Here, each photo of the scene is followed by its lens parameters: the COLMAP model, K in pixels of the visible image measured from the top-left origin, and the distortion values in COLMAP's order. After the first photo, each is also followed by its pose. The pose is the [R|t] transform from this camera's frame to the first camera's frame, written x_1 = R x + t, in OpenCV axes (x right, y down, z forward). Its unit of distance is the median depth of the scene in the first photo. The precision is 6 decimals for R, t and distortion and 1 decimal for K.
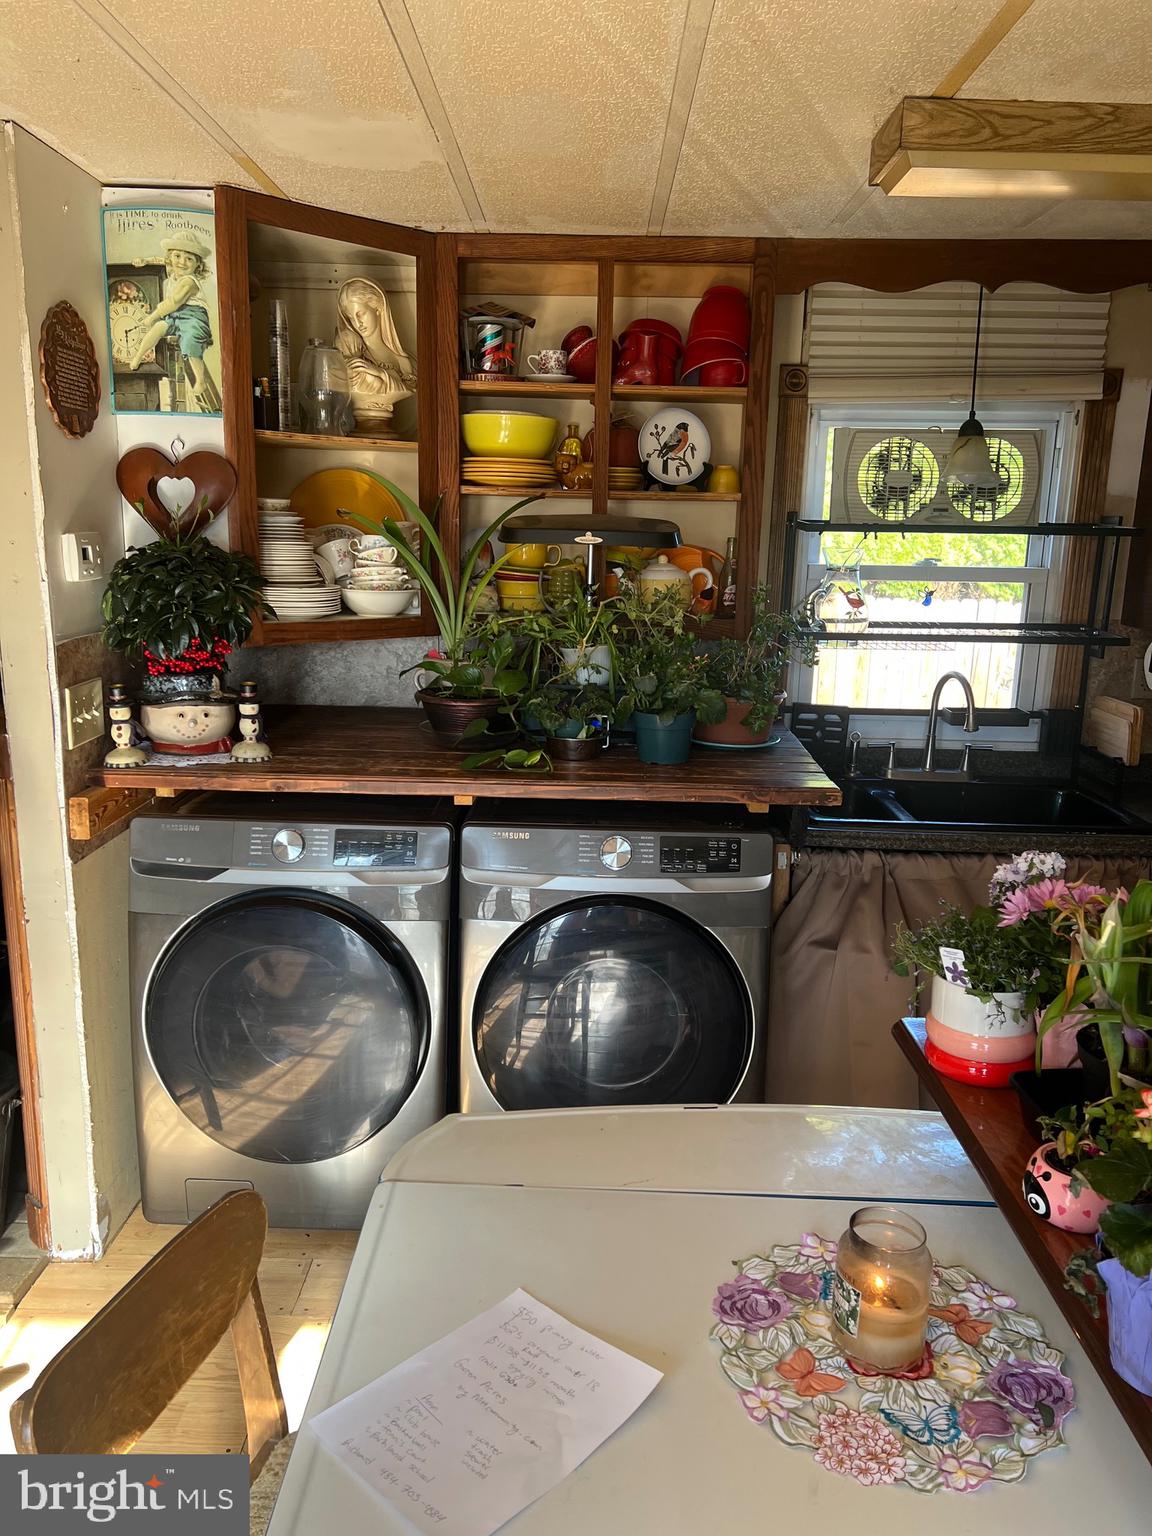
lens RADIAL K [[1153.7, 0, 576.0], [0, 1153.7, 768.0], [0, 0, 1]] dist [0.137677, -0.244148]
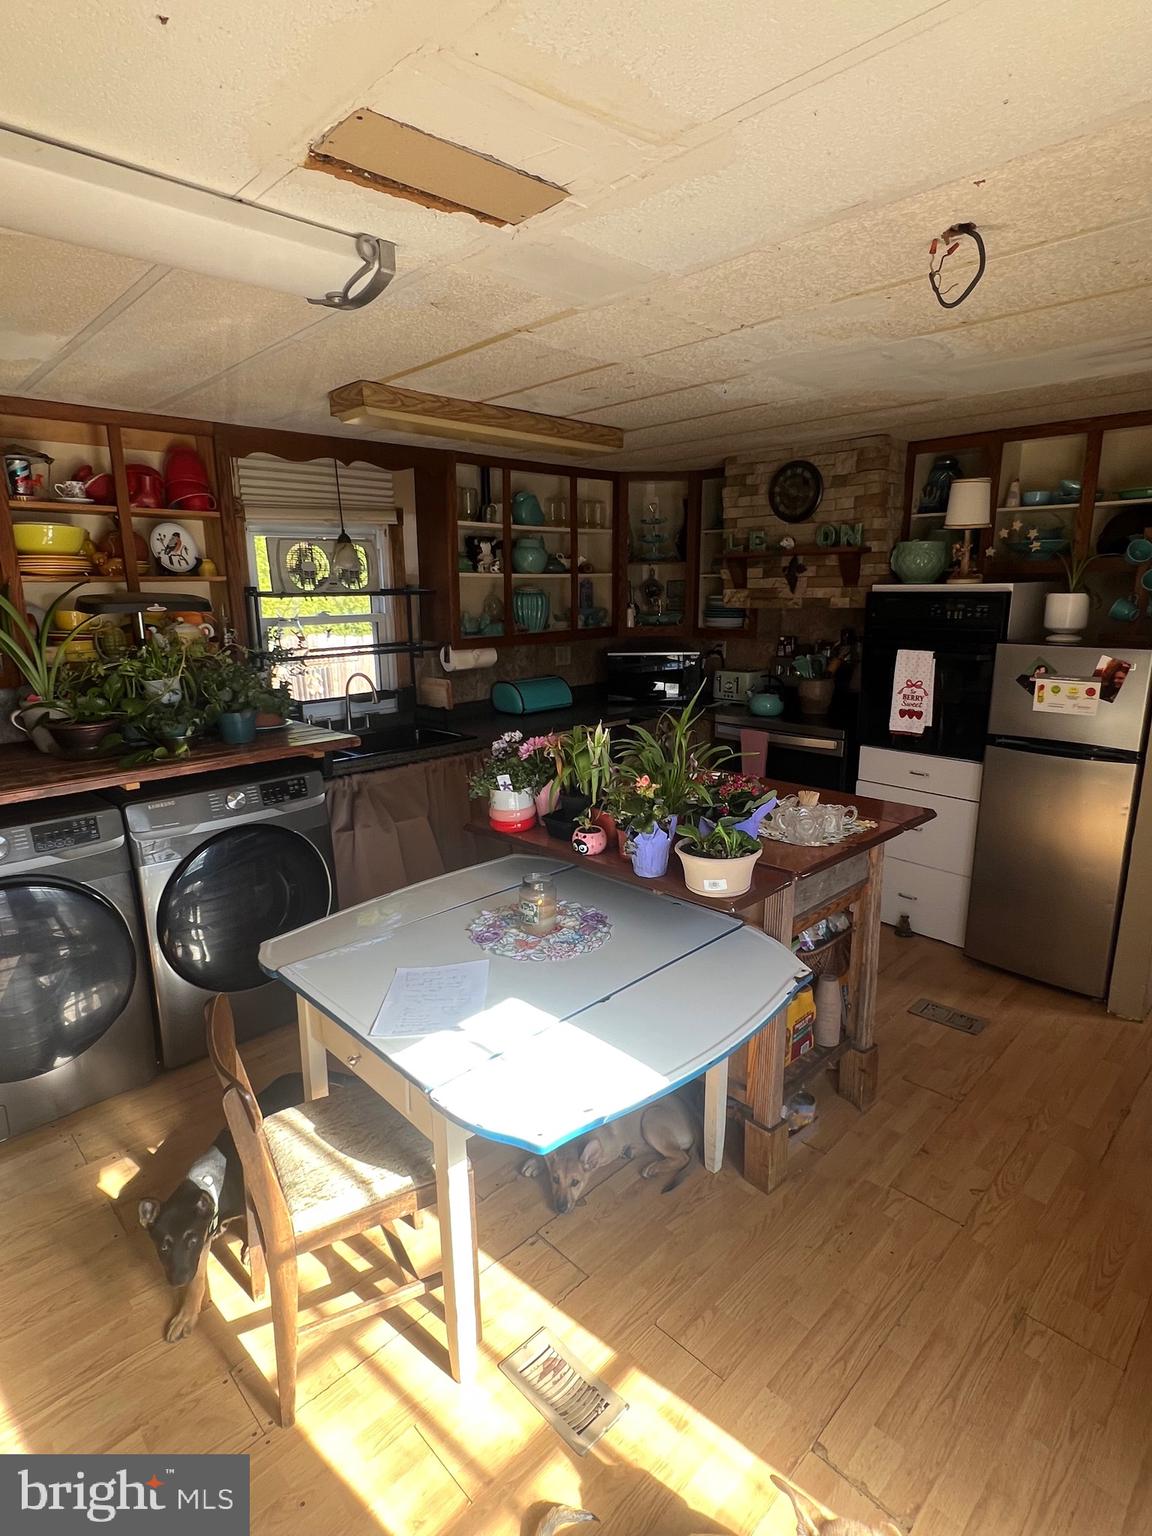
lens RADIAL K [[790.8, 0, 576.0], [0, 790.8, 768.0], [0, 0, 1]] dist [-0.002369, -0.000637]
pose [[0.701111, -0.192237, 0.686651, -0.319914], [0.180494, 0.979457, 0.089917, 0.013354], [-0.689830, 0.060894, 0.721405, -0.108444]]
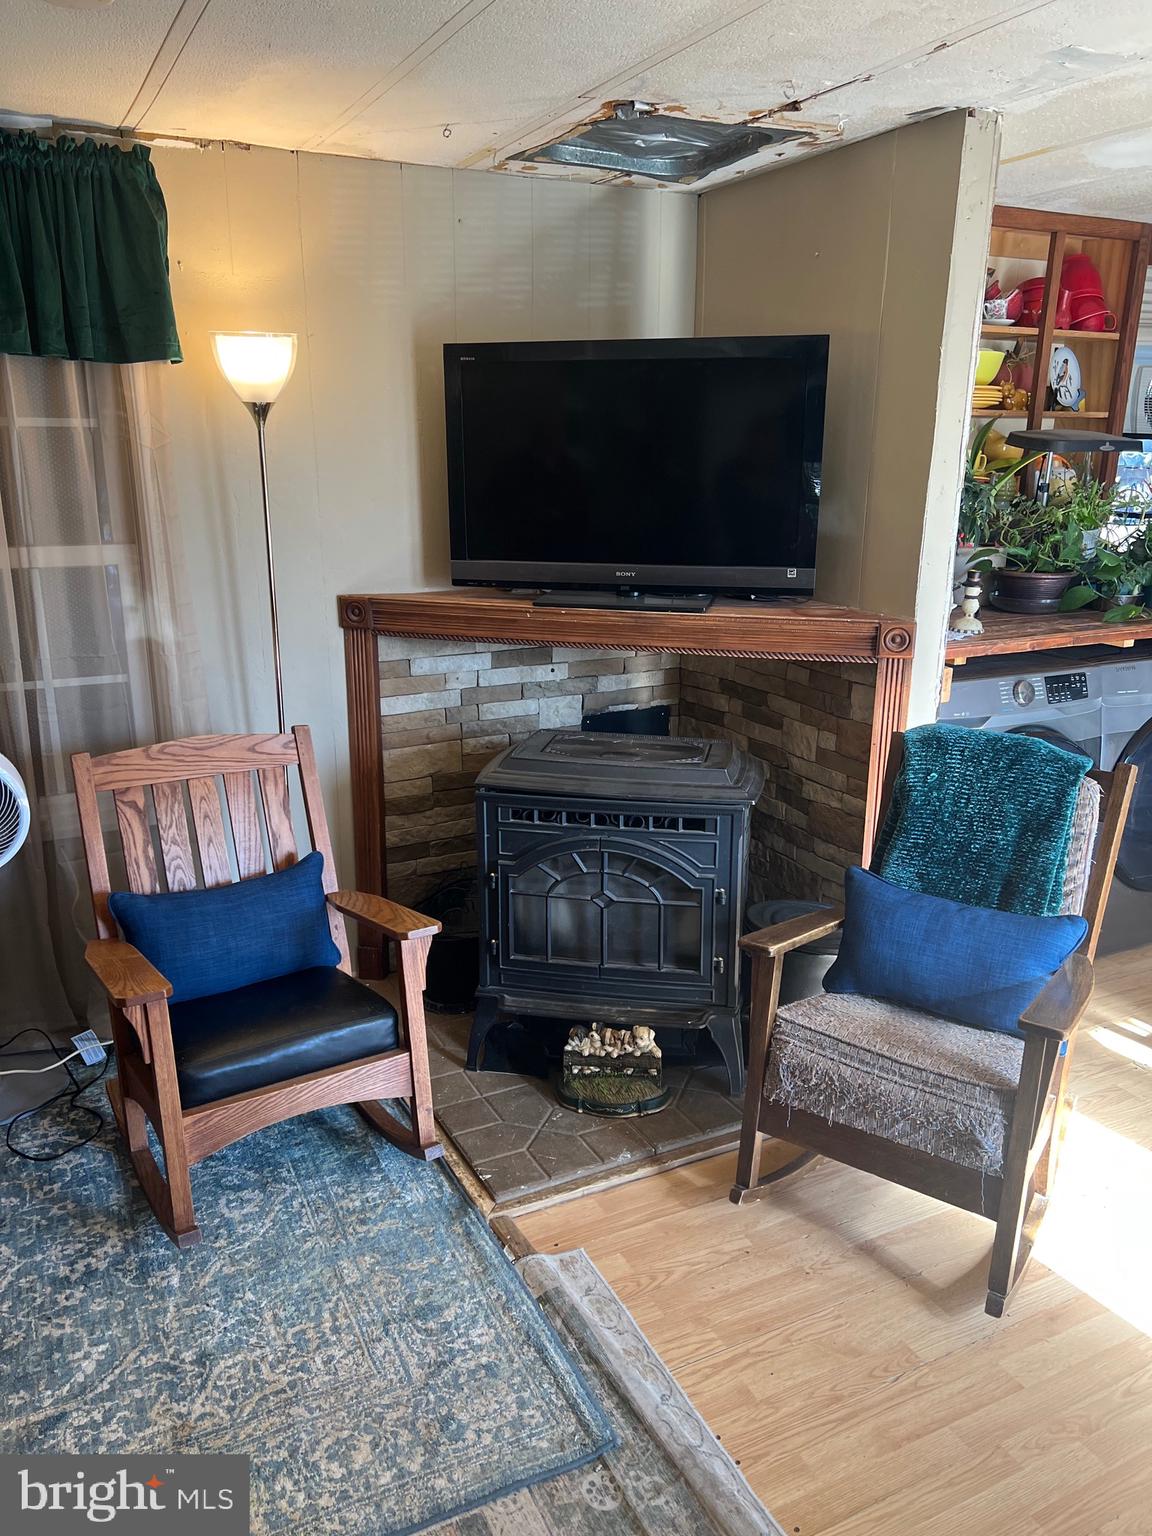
lens RADIAL K [[1159.7, 0, 577.2], [0, 1159.7, 773.2], [0, 0, 1]] dist [0.024474, 0.001243]
pose [[0.885225, -0.148291, 0.440893, -1.061244], [0.116446, 0.988290, 0.098603, -0.025819], [-0.450352, -0.035946, 0.892127, 0.049395]]
